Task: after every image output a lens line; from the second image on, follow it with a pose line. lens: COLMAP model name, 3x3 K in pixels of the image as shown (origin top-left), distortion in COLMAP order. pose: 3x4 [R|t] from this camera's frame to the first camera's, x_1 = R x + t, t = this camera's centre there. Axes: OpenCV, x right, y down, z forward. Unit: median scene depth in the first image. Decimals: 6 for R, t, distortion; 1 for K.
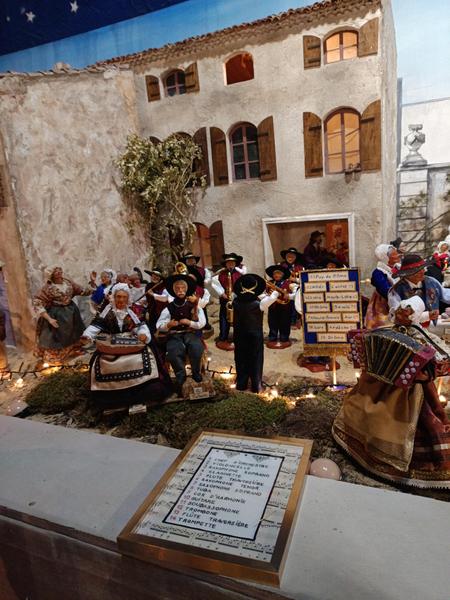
lens RADIAL K [[428.6, 0, 225.0], [0, 428.6, 300.0], [0, 0, 1]] dist [0.001140, -0.028421]
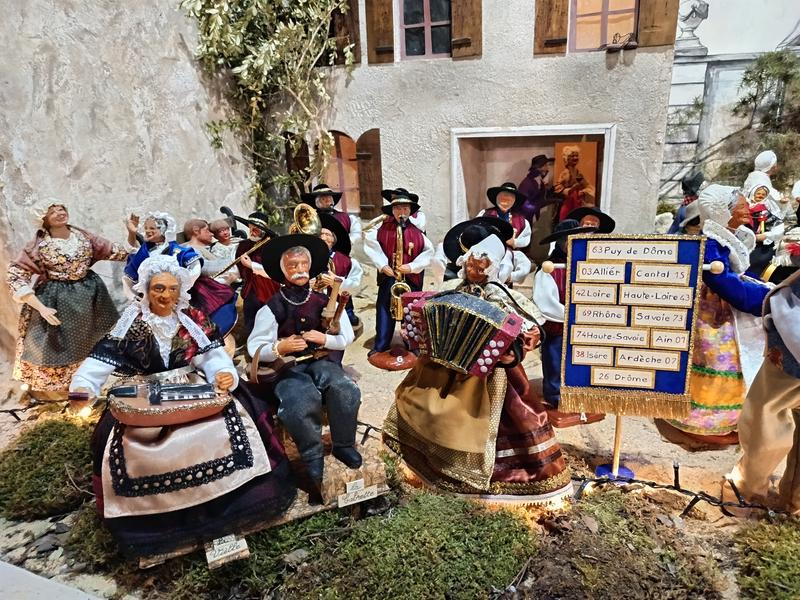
lens RADIAL K [[571.4, 0, 400.0], [0, 571.4, 300.0], [0, 0, 1]] dist [0.001140, -0.028421]
pose [[0.997247, 0.026605, 0.069214, -0.029765], [-0.032752, 0.995471, 0.089241, -0.030685], [-0.066526, -0.091262, 0.993602, 0.250138]]
